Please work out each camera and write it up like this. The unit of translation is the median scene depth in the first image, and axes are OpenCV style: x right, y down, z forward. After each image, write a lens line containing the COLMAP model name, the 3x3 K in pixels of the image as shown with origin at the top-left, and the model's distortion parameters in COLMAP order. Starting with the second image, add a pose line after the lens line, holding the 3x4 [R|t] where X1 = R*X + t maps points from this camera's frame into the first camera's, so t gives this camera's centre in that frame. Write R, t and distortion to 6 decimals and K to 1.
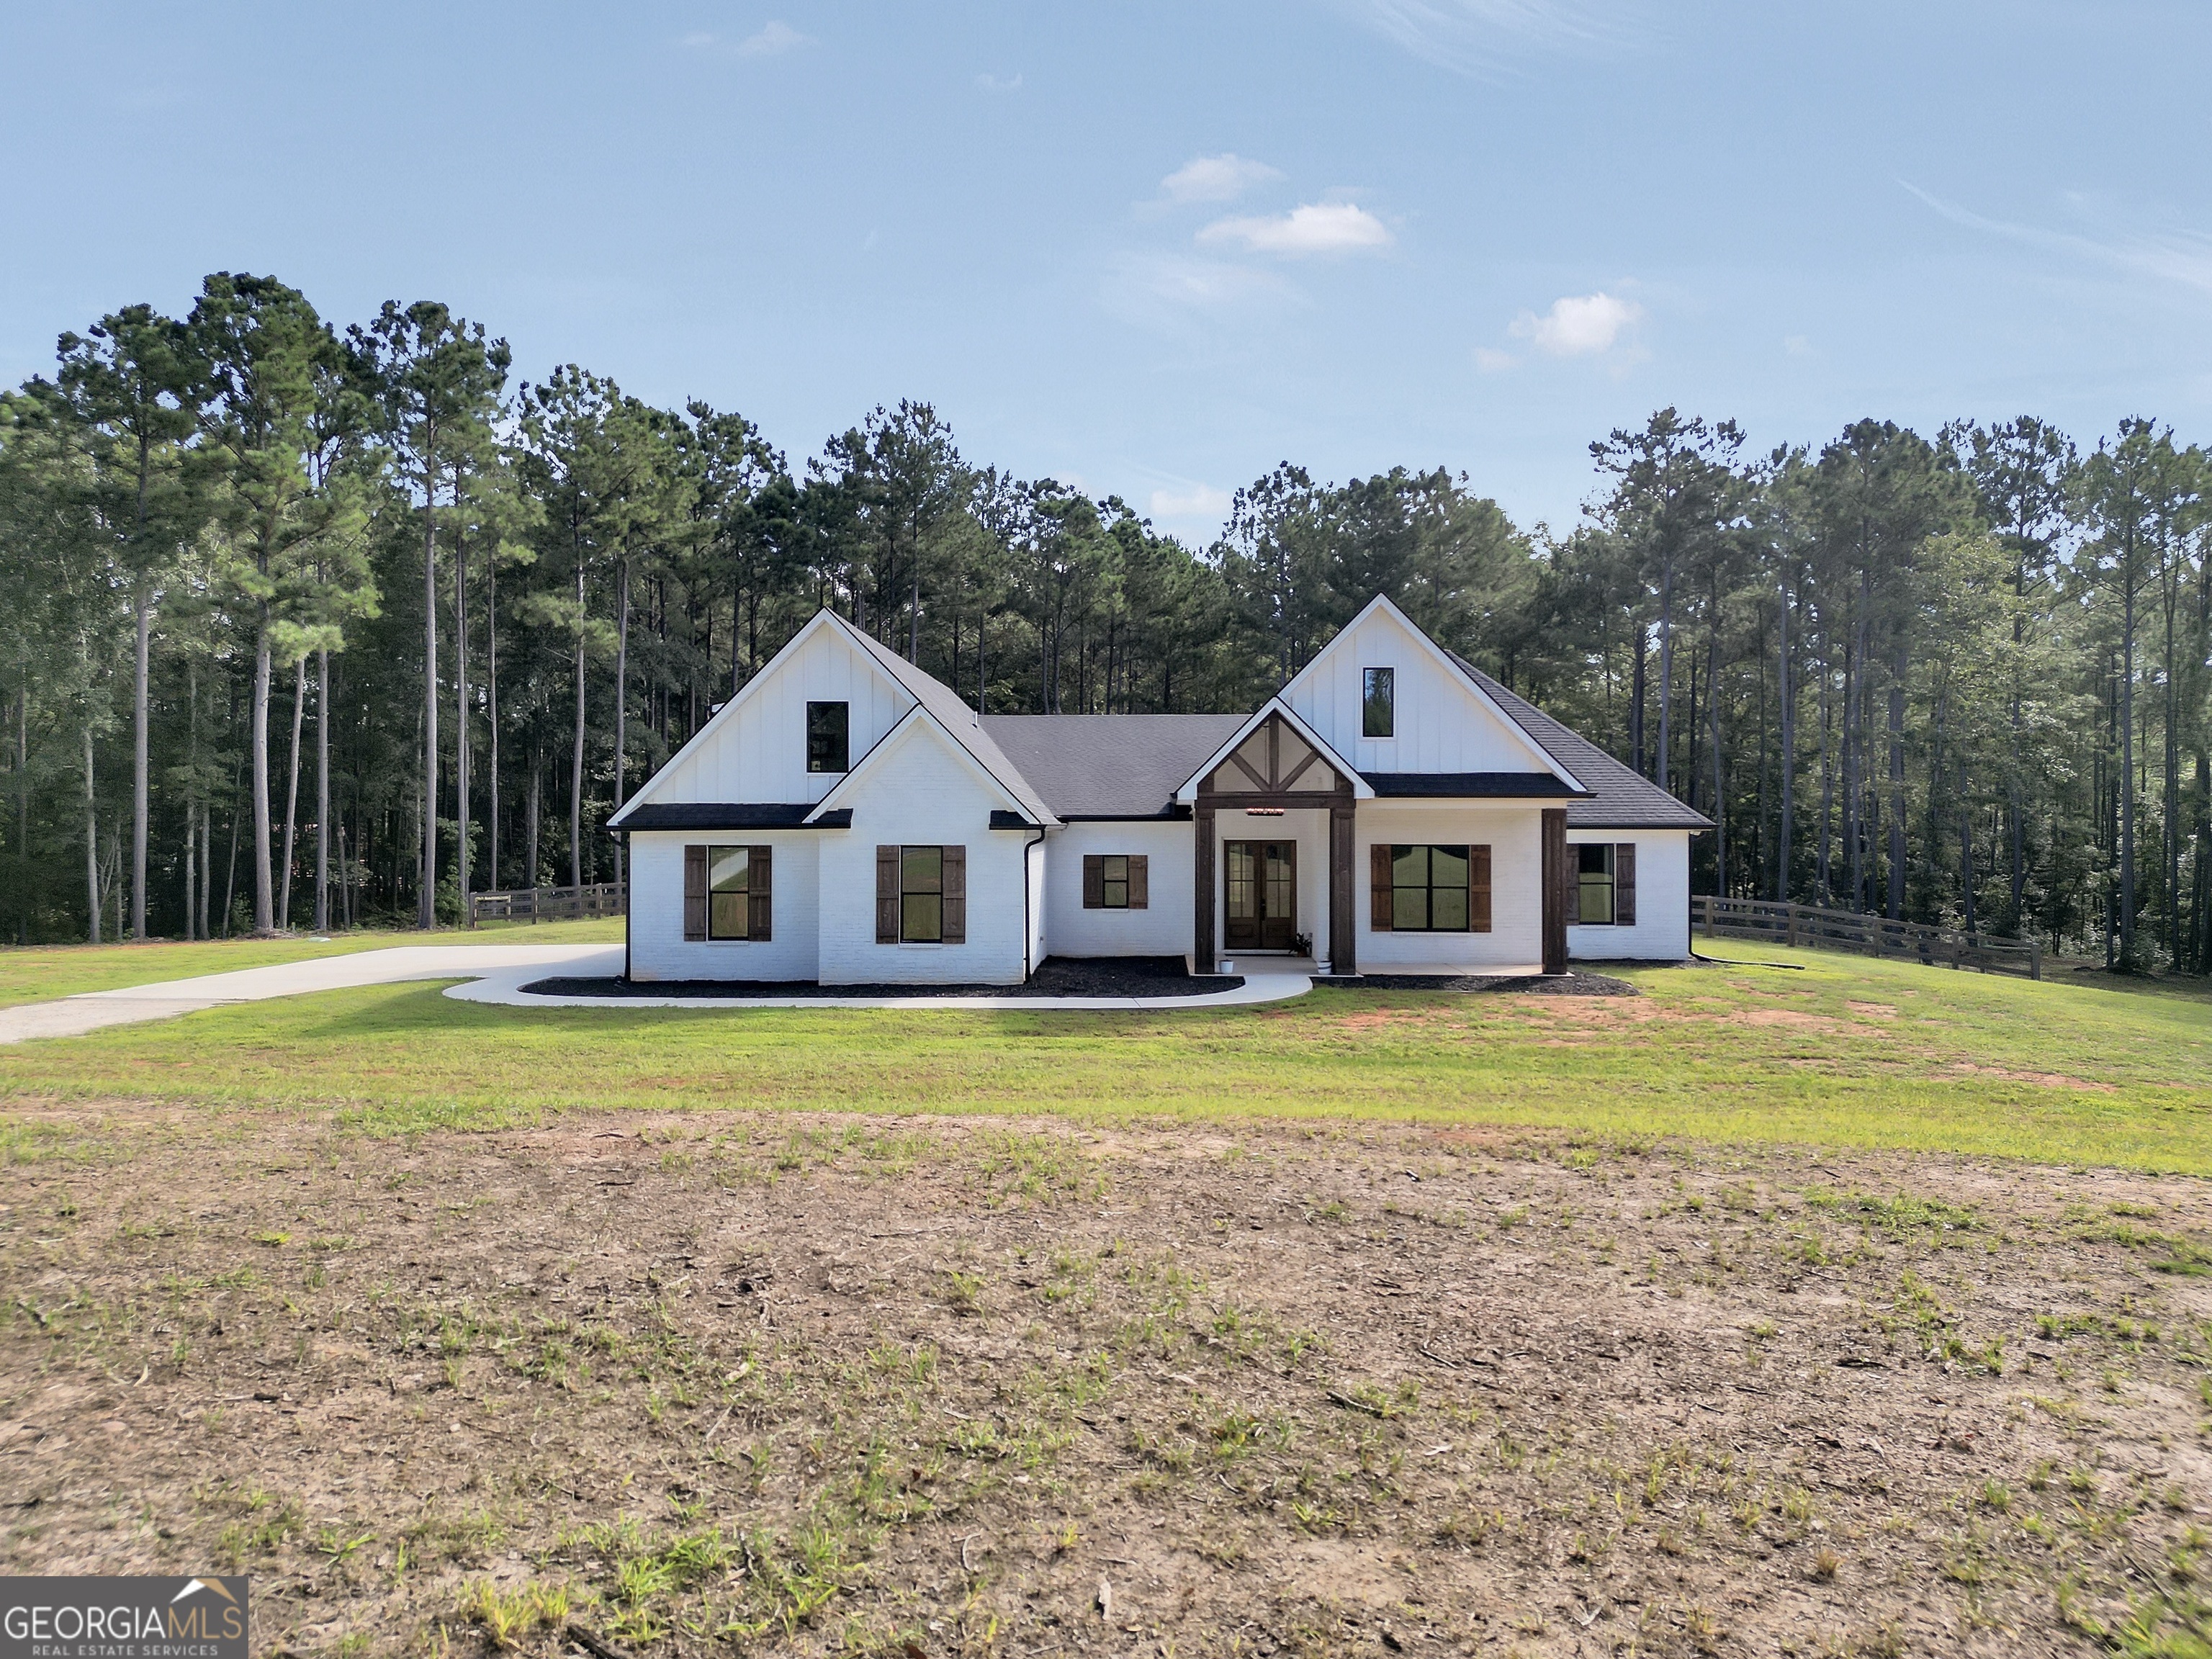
lens RADIAL K [[1536.8, 0, 1102.4], [0, 1536.8, 836.8], [0, 0, 1]] dist [0.082315, -0.086473]
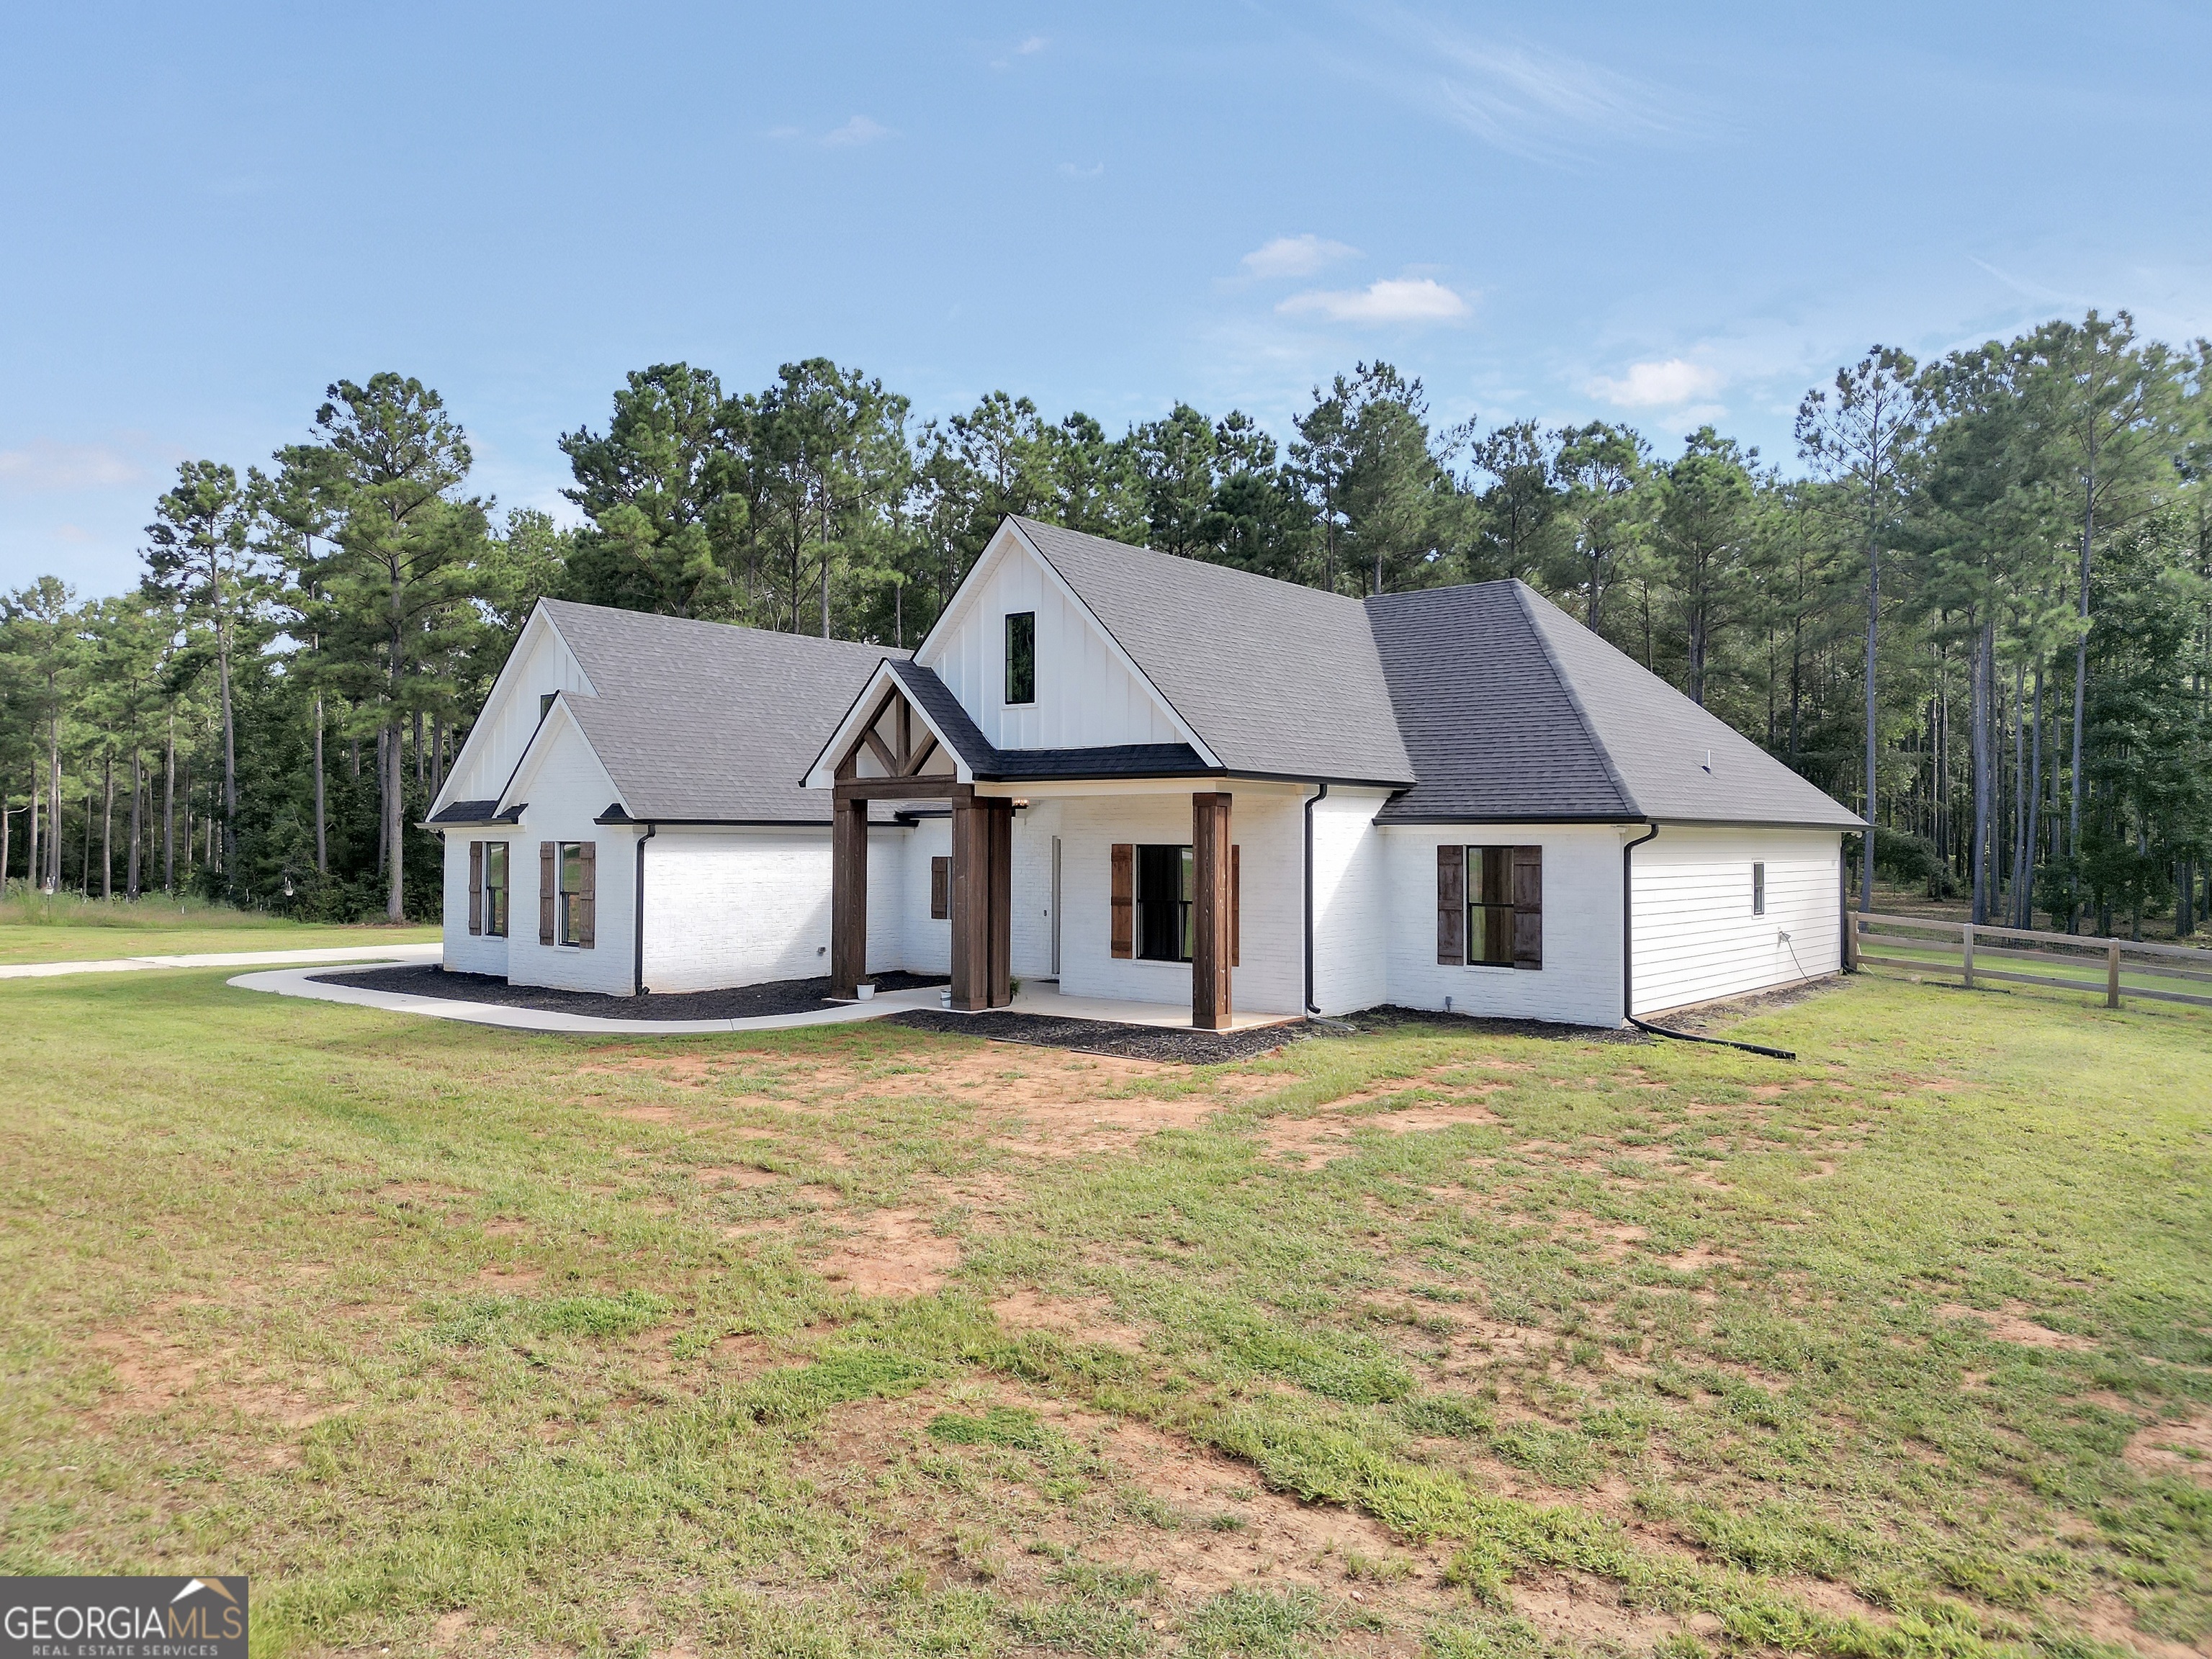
lens RADIAL K [[1541.5, 0, 1100.7], [0, 1541.5, 825.4], [0, 0, 1]] dist [0.072908, -0.069372]
pose [[0.799435, -0.004480, -0.600737, 0.349555], [-0.004628, 0.999897, -0.013616, 0.003524], [0.600735, 0.013665, 0.799331, 0.213234]]
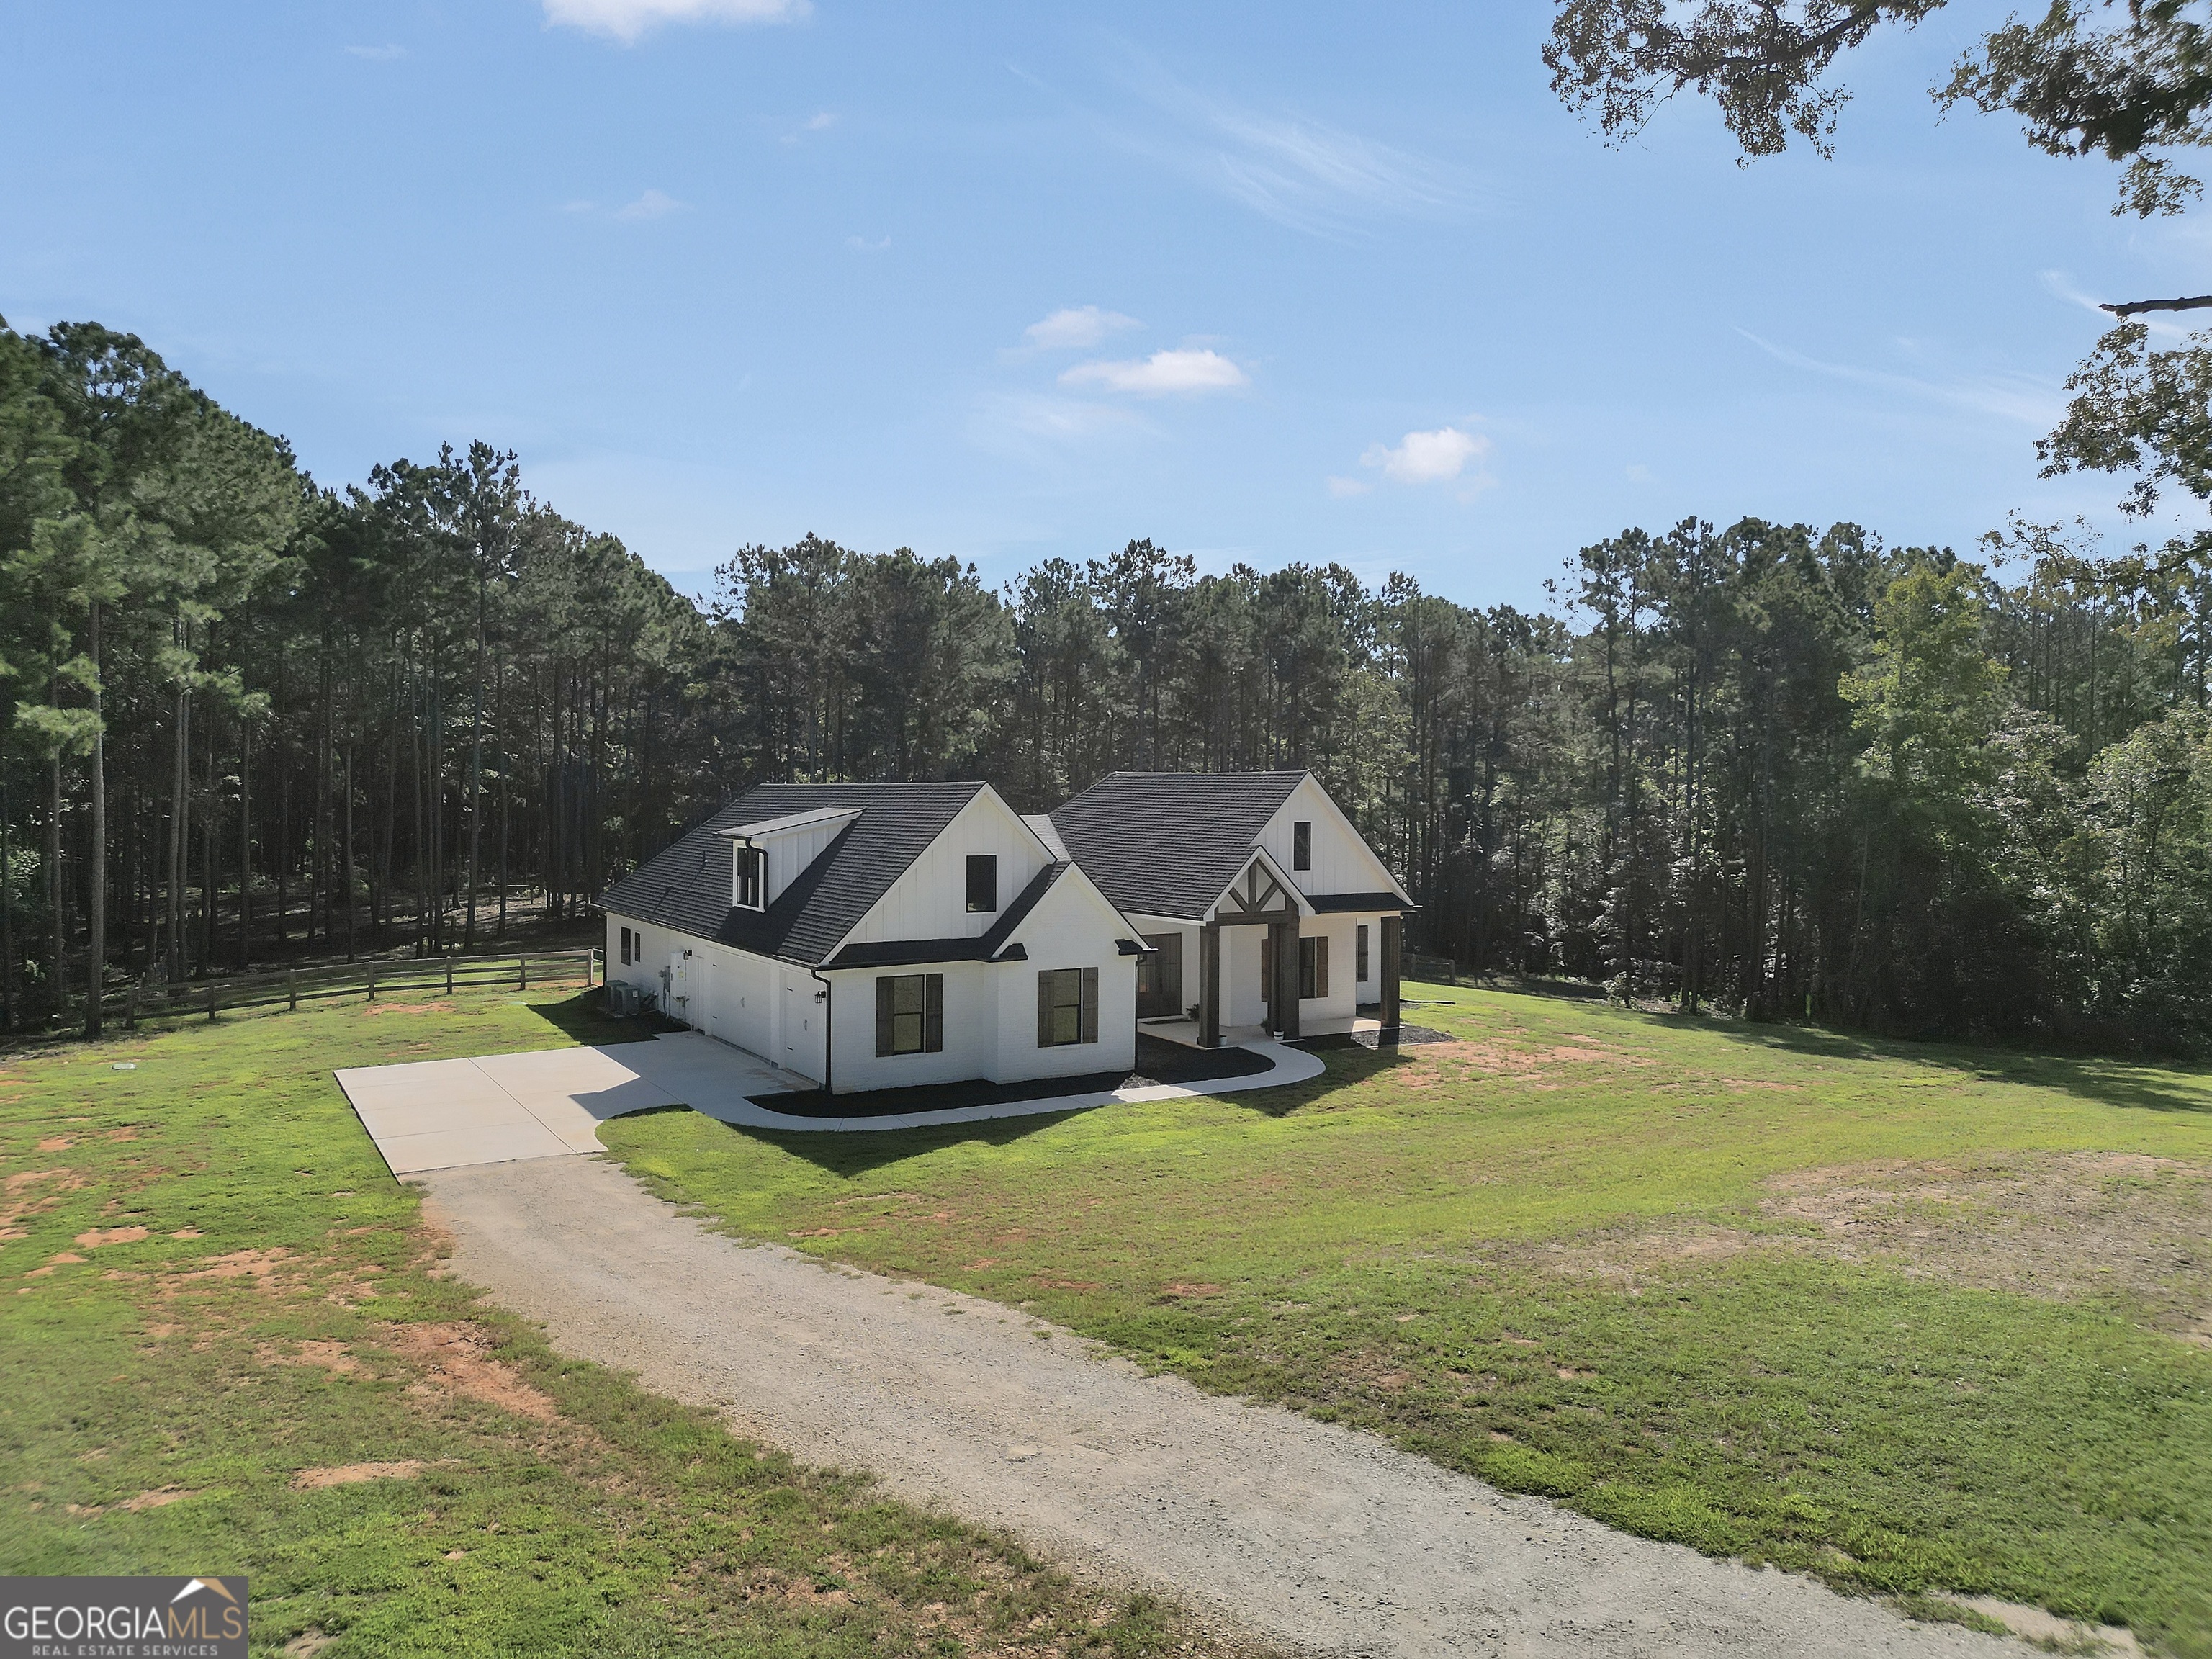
lens RADIAL K [[1529.1, 0, 1106.0], [0, 1529.1, 829.5], [0, 0, 1]] dist [0.080060, -0.080378]
pose [[0.836900, -0.009175, 0.547278, -0.391616], [-0.001977, 0.999802, 0.019783, -0.067775], [-0.547352, -0.017639, 0.836717, -0.048085]]
